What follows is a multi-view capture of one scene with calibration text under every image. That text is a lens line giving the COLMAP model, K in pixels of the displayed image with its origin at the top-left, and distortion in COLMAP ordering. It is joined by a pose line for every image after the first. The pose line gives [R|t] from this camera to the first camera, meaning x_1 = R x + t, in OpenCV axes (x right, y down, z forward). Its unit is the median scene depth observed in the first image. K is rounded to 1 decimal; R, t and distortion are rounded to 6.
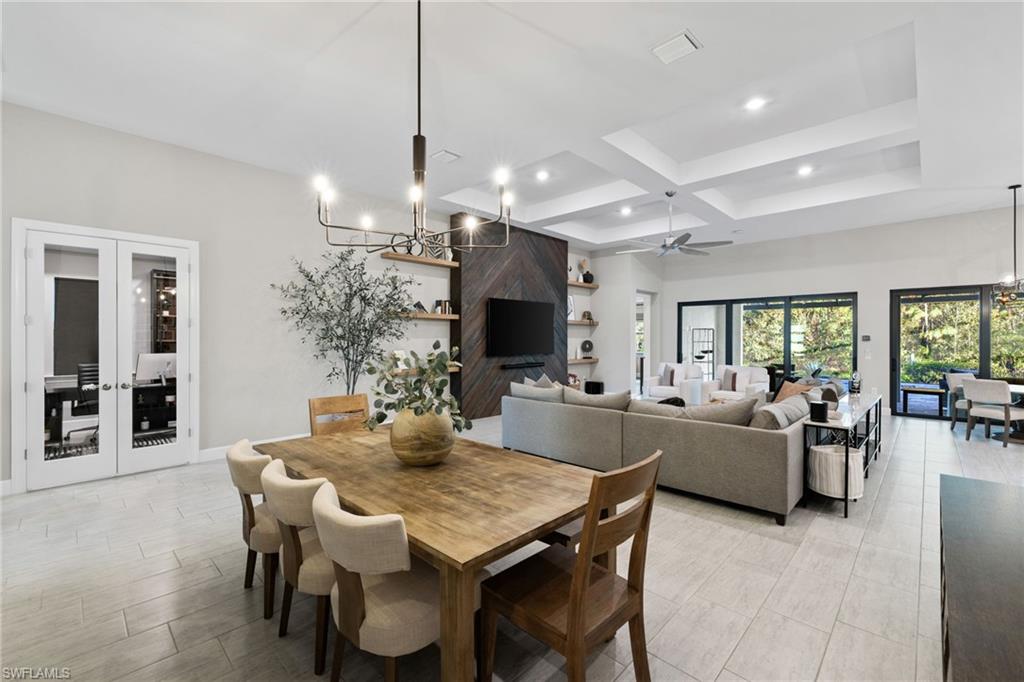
lens RADIAL K [[431.1, 0, 510.3], [0, 431.1, 339.5], [0, 0, 1]] dist [0.000340, 0.000160]
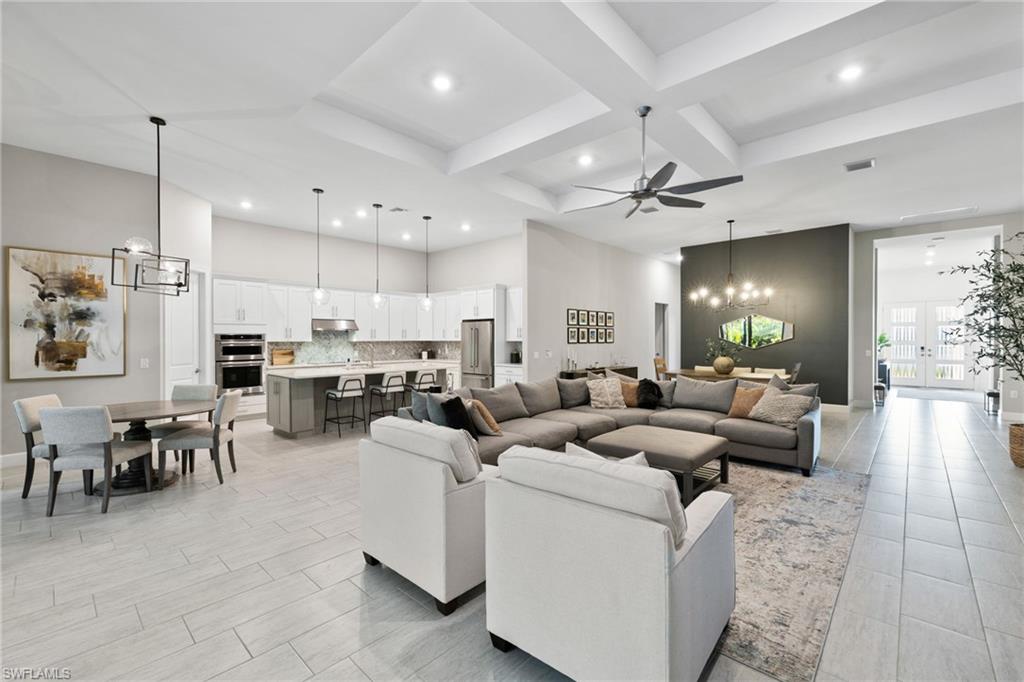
lens RADIAL K [[434.5, 0, 504.7], [0, 434.5, 339.5], [0, 0, 1]] dist [0.001582, 0.000130]
pose [[-0.999848, -0.000212, -0.017440, 0.438690], [-0.000351, 0.999968, 0.008015, -0.003734], [0.017438, 0.008020, -0.999816, 1.230218]]
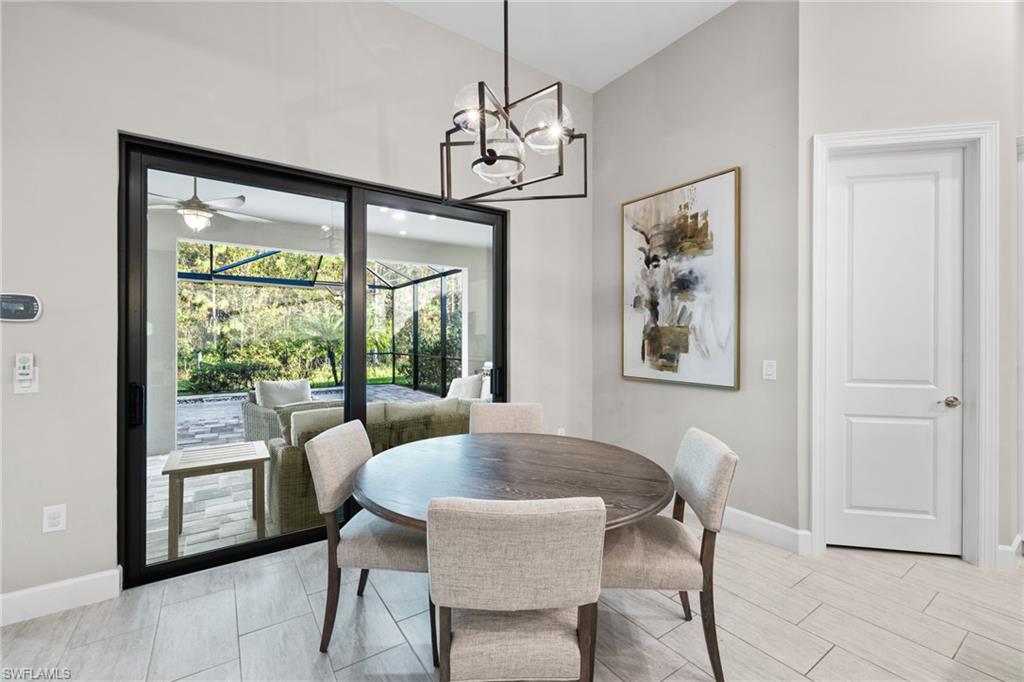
lens RADIAL K [[429.8, 0, 510.7], [0, 429.8, 334.4], [0, 0, 1]] dist [0.000252, -0.000014]
pose [[0.193475, 0.005865, 0.981088, 0.630966], [0.000833, 0.999981, -0.006142, 0.014120], [-0.981105, 0.002005, 0.193466, 0.671441]]
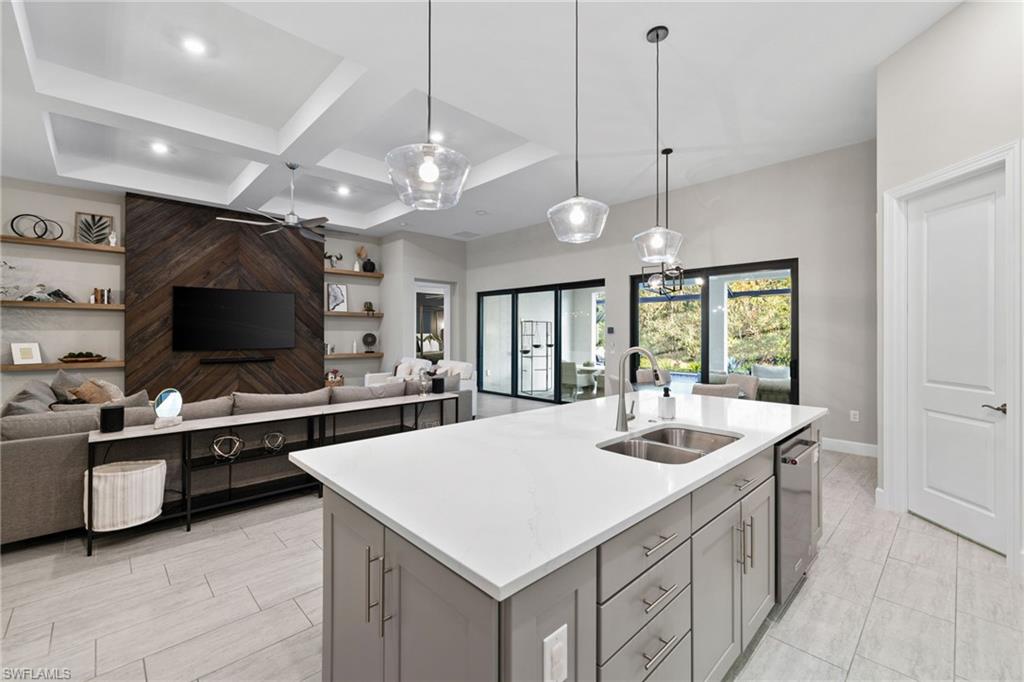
lens RADIAL K [[432.4, 0, 512.2], [0, 432.4, 331.0], [0, 0, 1]] dist [0.000206, -0.000029]
pose [[0.999436, -0.000464, -0.033580, 0.634849], [0.000218, 0.999973, -0.007335, 0.004842], [0.033582, 0.007324, 0.999409, 0.096672]]
